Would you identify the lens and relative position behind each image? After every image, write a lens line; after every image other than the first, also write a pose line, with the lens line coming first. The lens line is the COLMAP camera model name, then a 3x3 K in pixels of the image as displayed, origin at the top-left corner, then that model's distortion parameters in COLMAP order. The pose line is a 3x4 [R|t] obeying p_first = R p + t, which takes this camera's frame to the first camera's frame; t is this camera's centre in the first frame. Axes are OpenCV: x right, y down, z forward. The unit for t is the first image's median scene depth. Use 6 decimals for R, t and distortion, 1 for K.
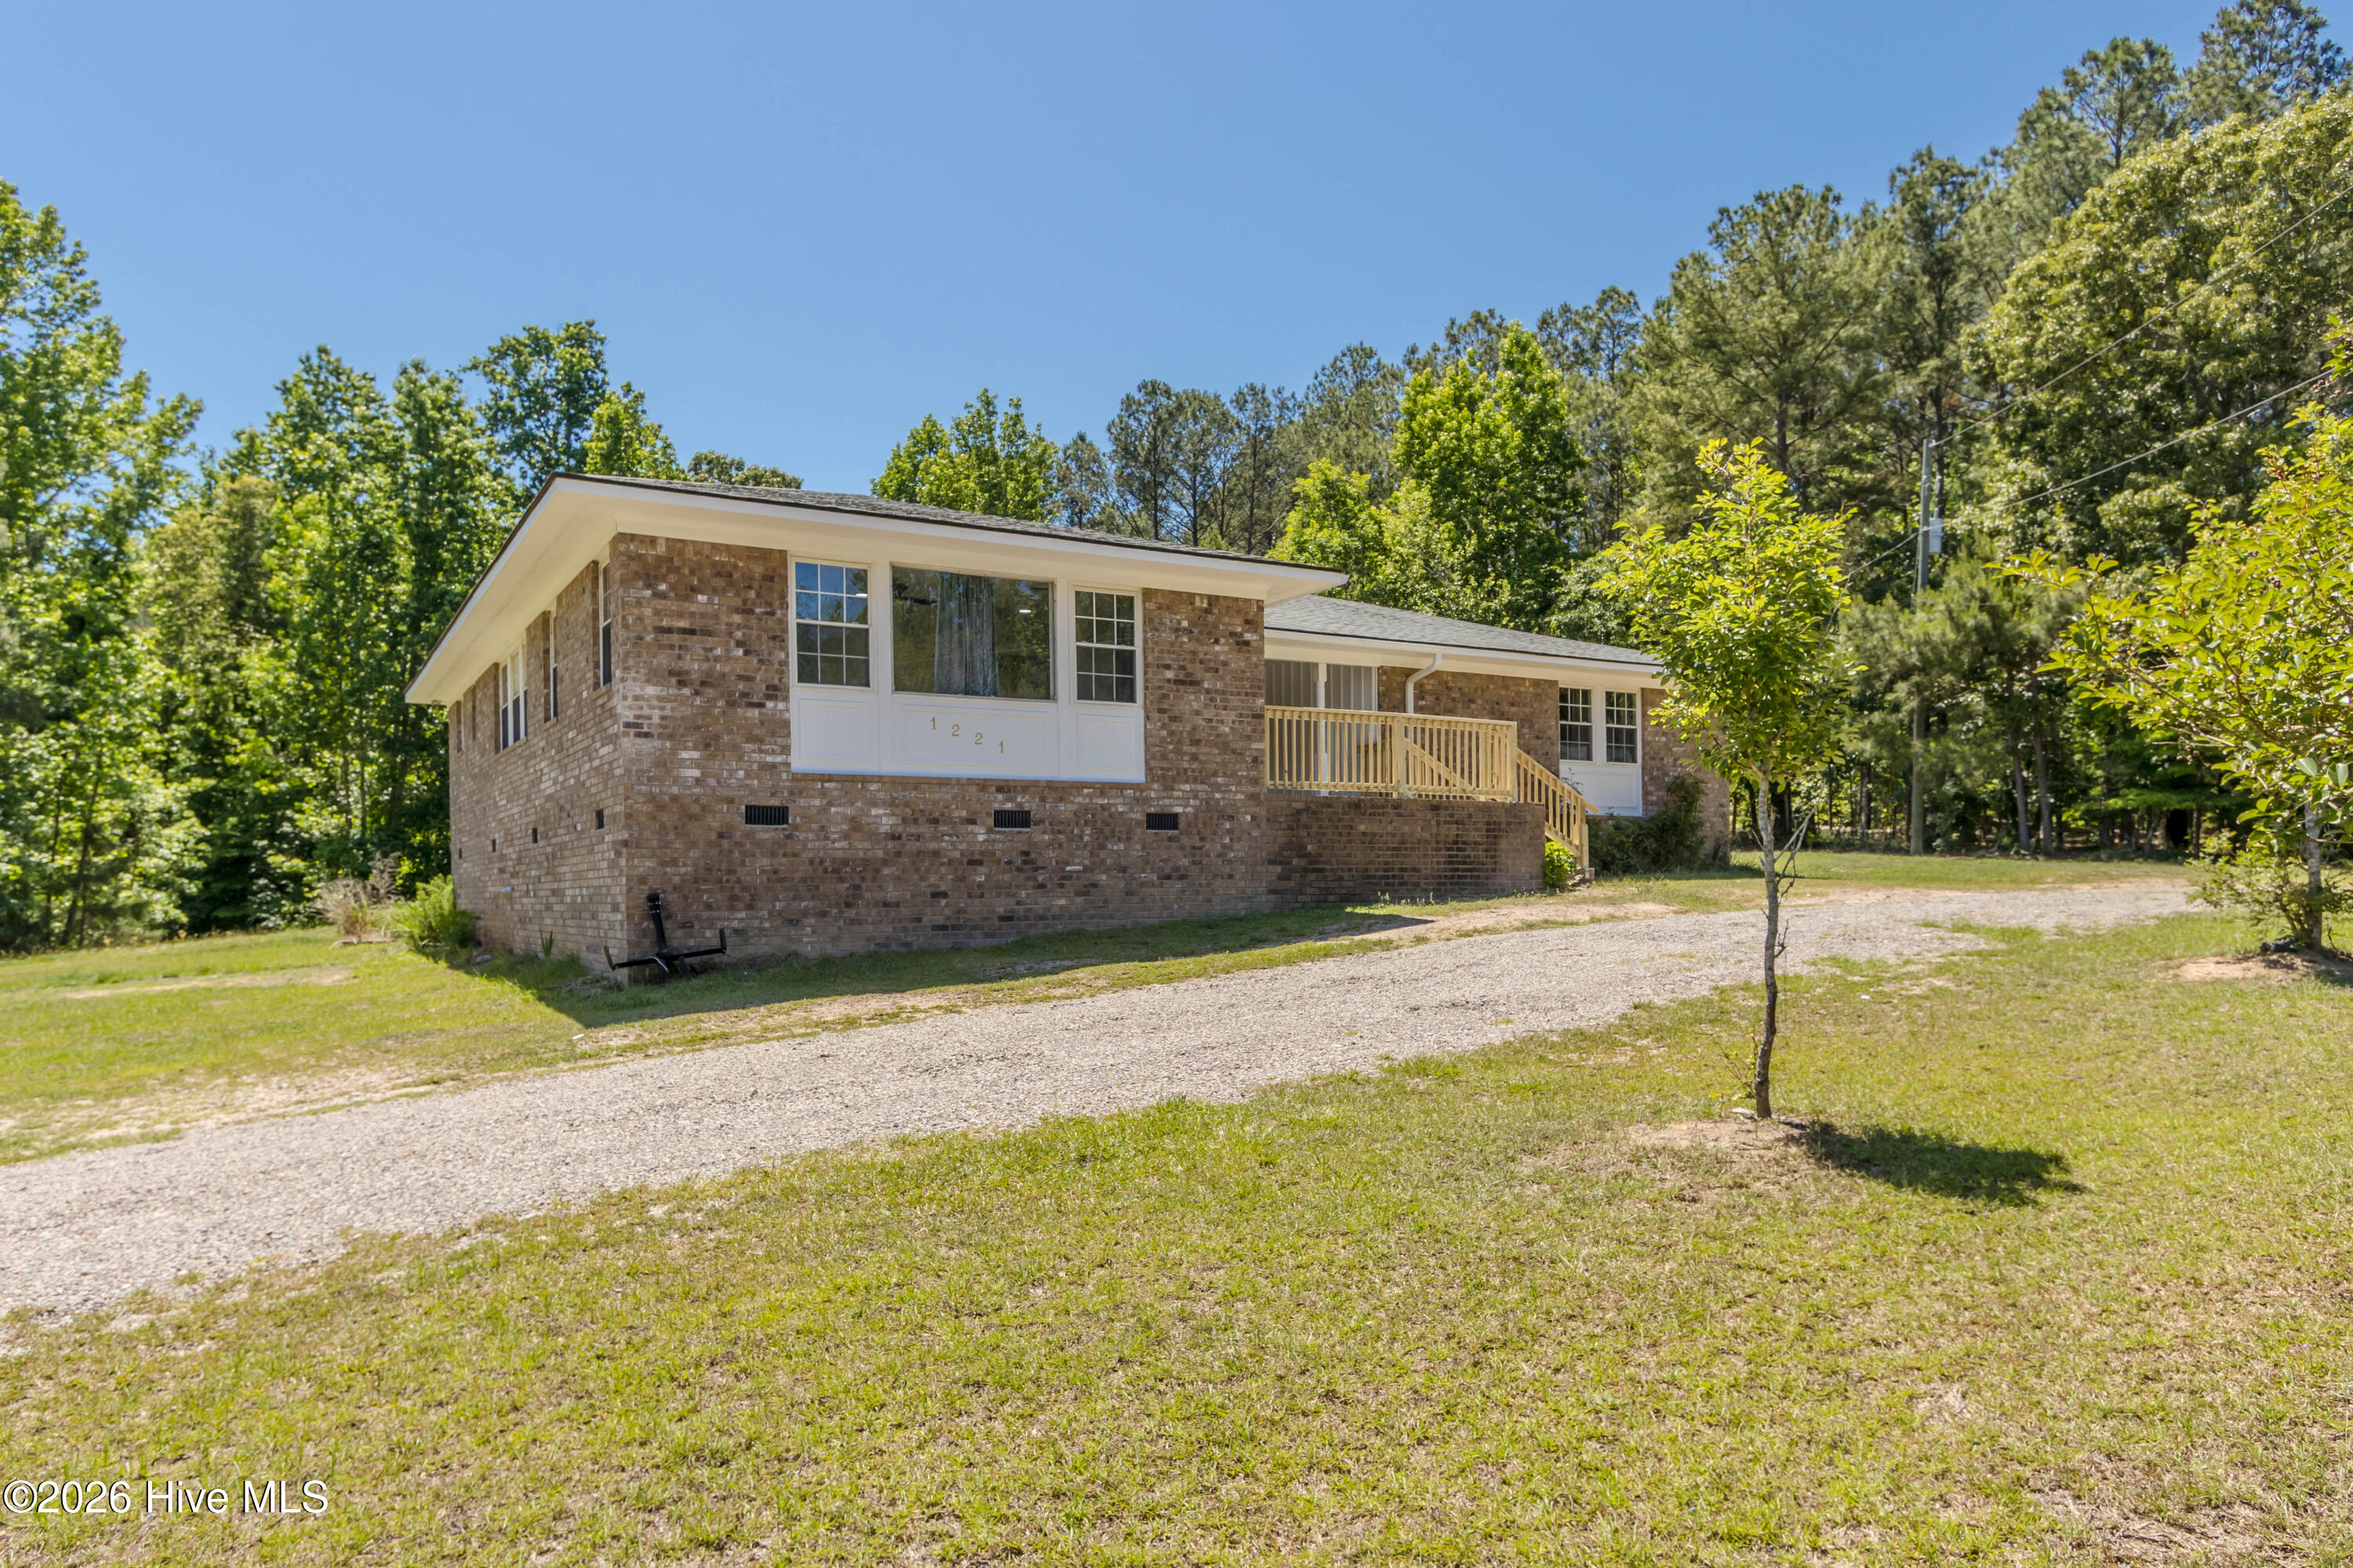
lens RADIAL K [[1517.0, 0, 1159.5], [0, 1517.0, 907.2], [0, 0, 1]] dist [0.001524, 0.006239]
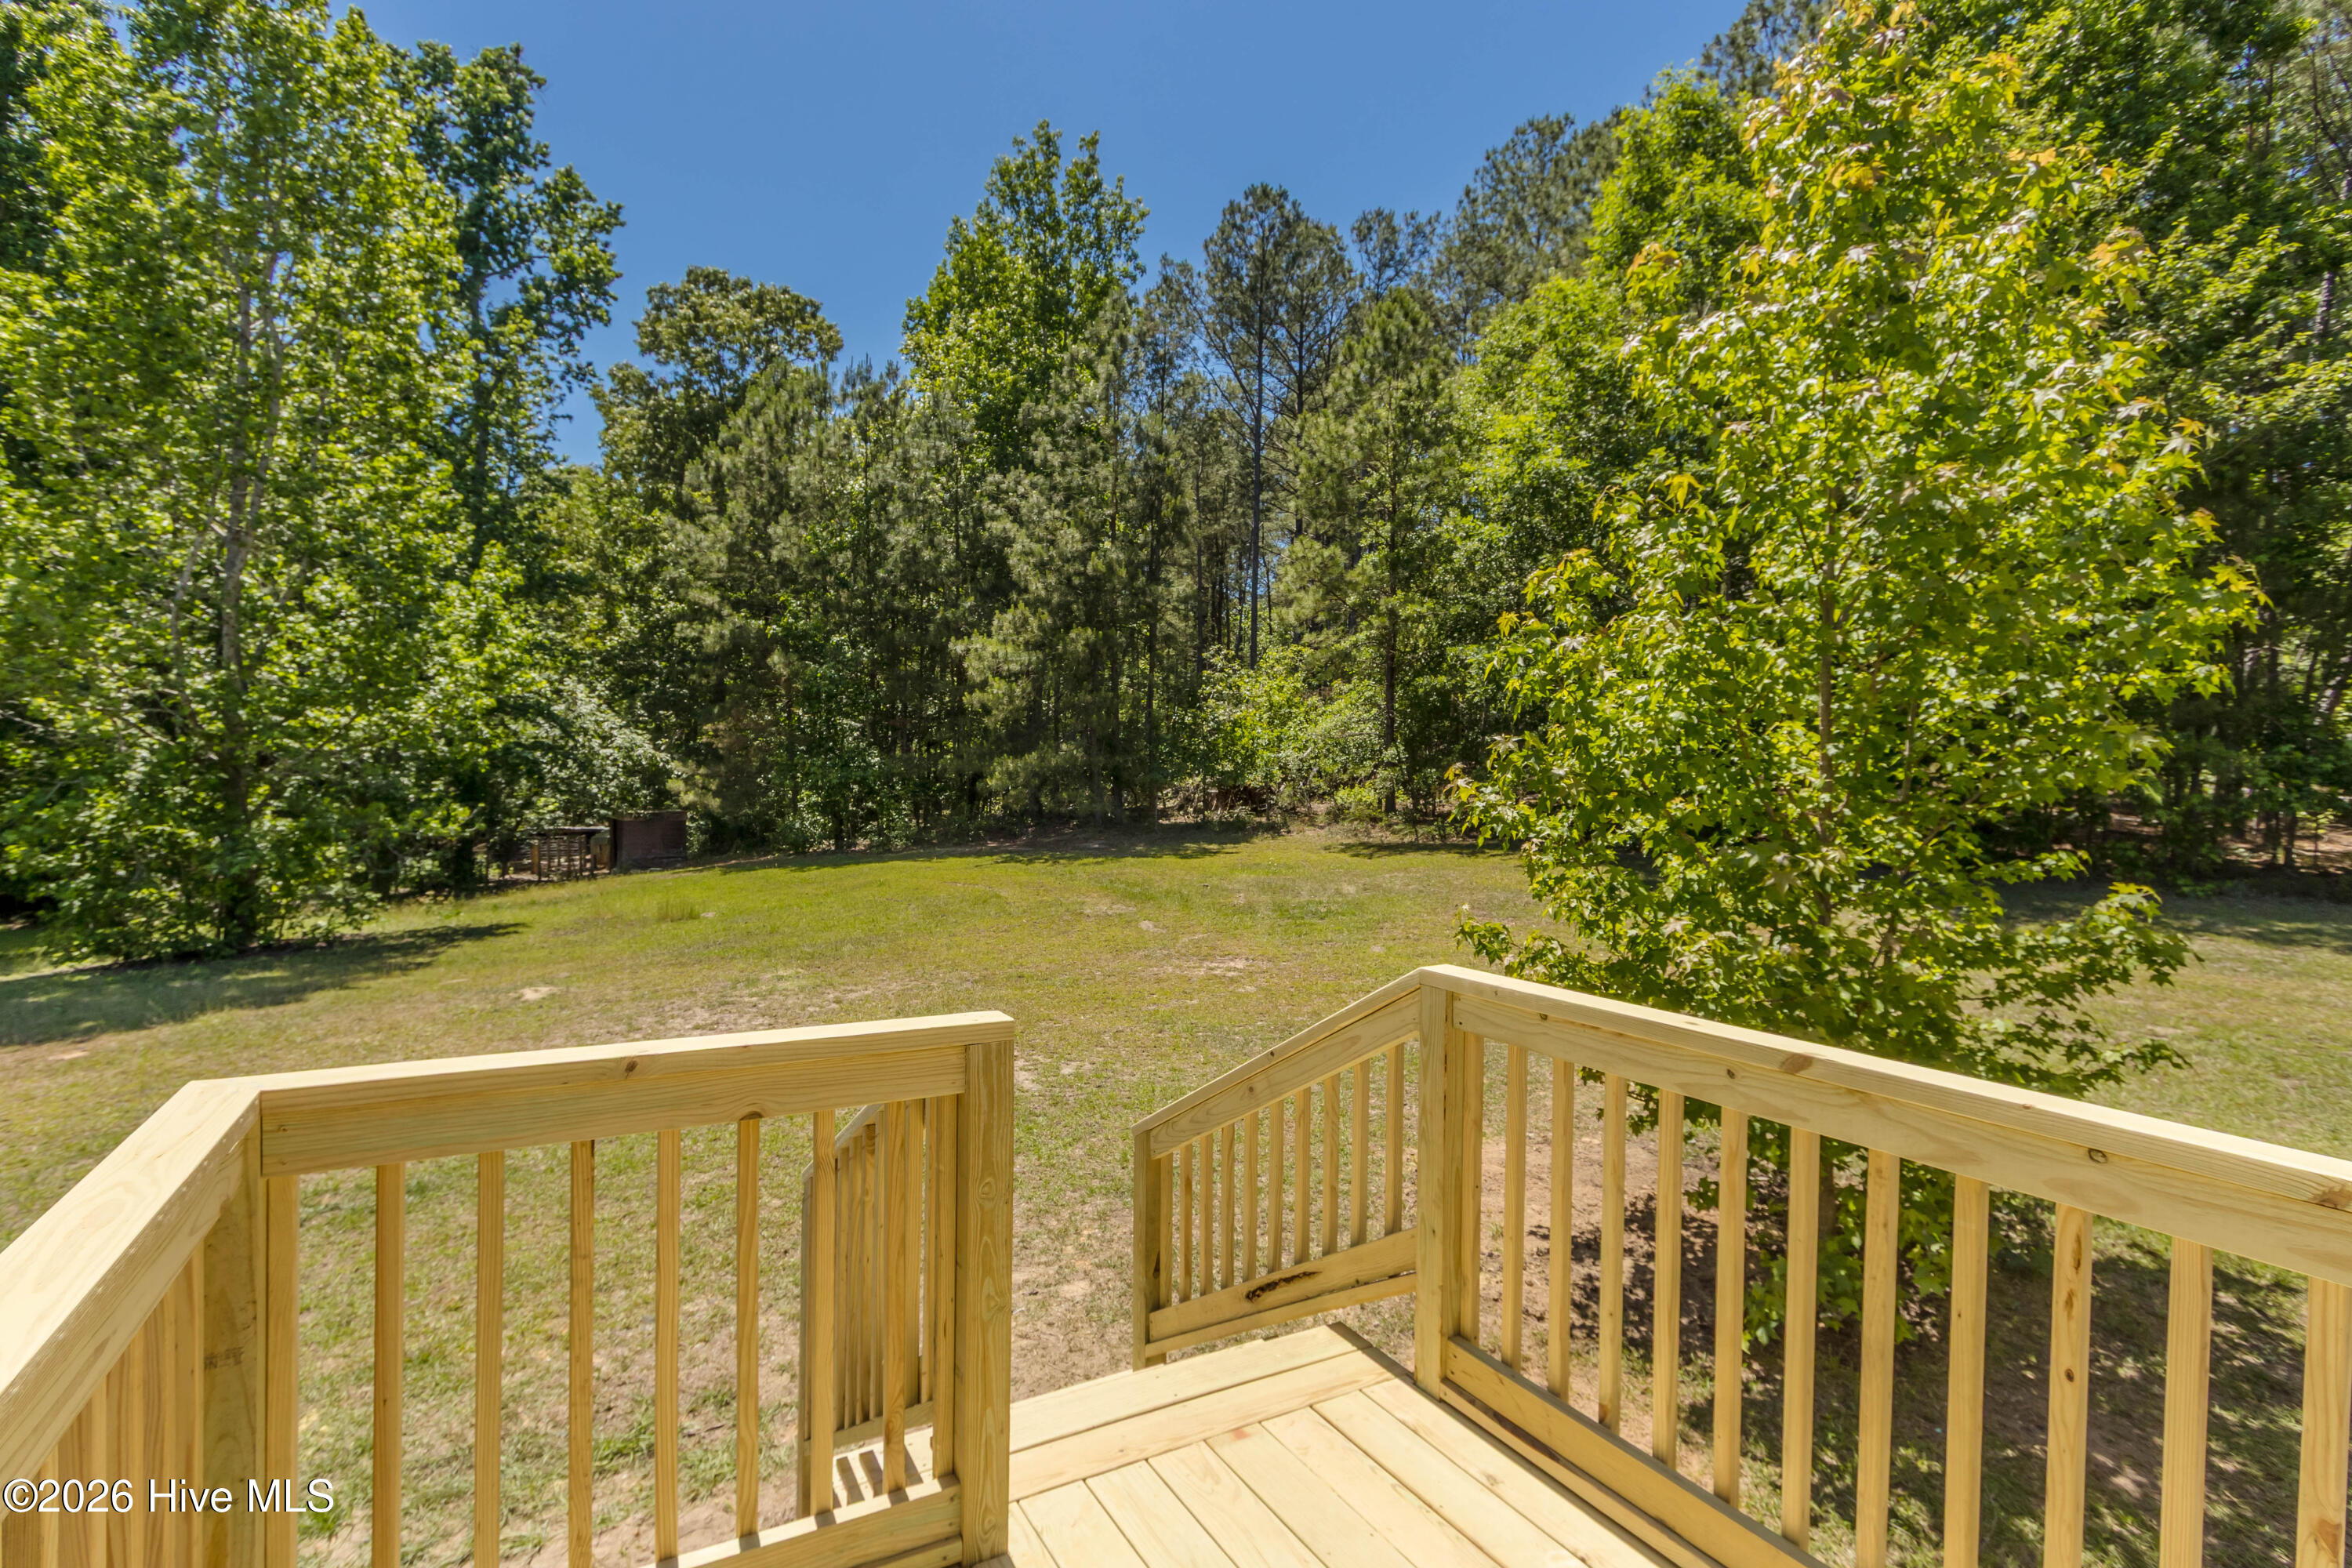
lens RADIAL K [[1103.8, 0, 1156.1], [0, 1103.8, 796.8], [0, 0, 1]] dist [0.001173, -0.000908]
pose [[0.998592, 0.036159, -0.038826, -0.059904], [-0.035378, 0.999161, 0.020621, -0.088470], [0.039539, -0.019219, 0.999033, 0.966579]]
